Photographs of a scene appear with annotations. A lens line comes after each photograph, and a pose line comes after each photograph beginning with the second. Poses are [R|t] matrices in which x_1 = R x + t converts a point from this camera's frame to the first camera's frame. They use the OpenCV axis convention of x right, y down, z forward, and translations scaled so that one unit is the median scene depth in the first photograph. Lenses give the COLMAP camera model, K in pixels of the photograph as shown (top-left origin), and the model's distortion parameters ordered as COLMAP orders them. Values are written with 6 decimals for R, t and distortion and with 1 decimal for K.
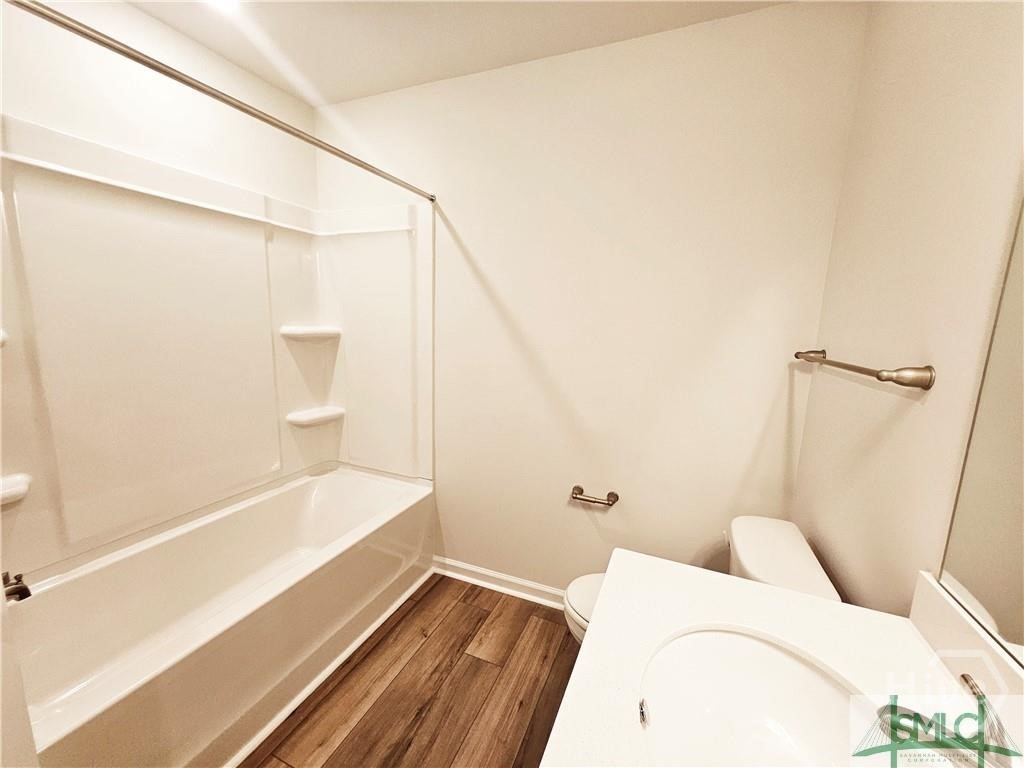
lens RADIAL K [[400.0, 0, 519.0], [0, 400.0, 386.1], [0, 0, 1]] dist [0.000728, -0.000038]
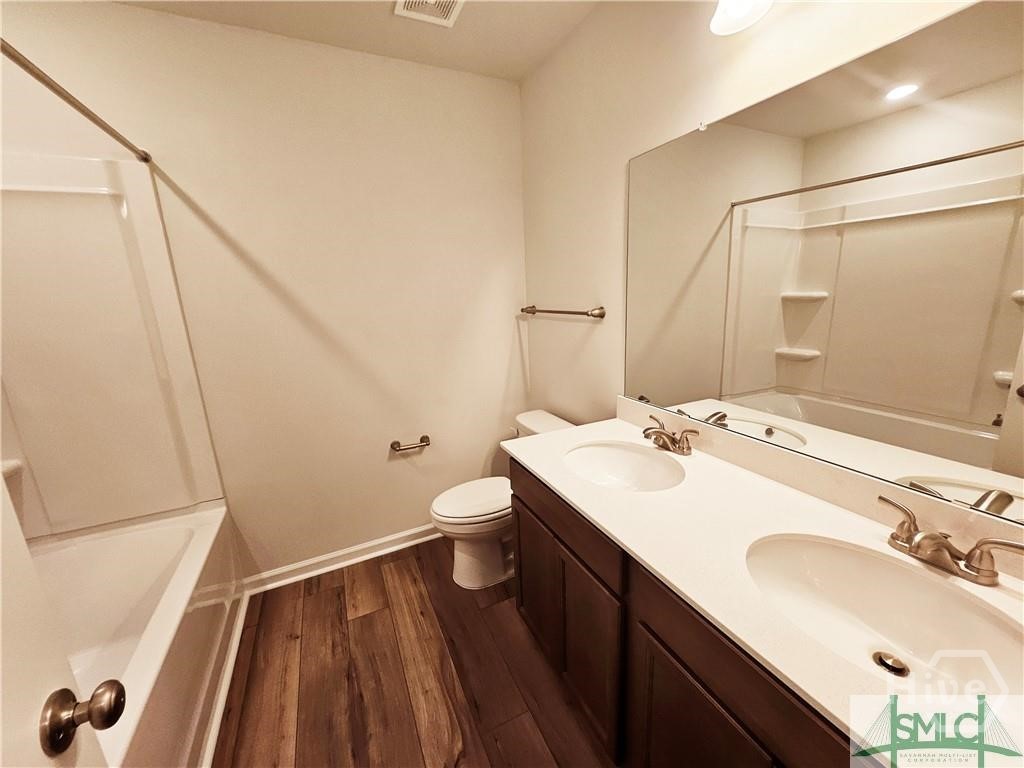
lens RADIAL K [[400.0, 0, 519.0], [0, 400.0, 386.1], [0, 0, 1]] dist [0.000728, -0.000038]
pose [[0.660624, -0.227892, 0.715291, -0.434191], [0.178495, 0.973168, 0.145199, -0.012477], [-0.729188, 0.031754, 0.683576, -0.071674]]
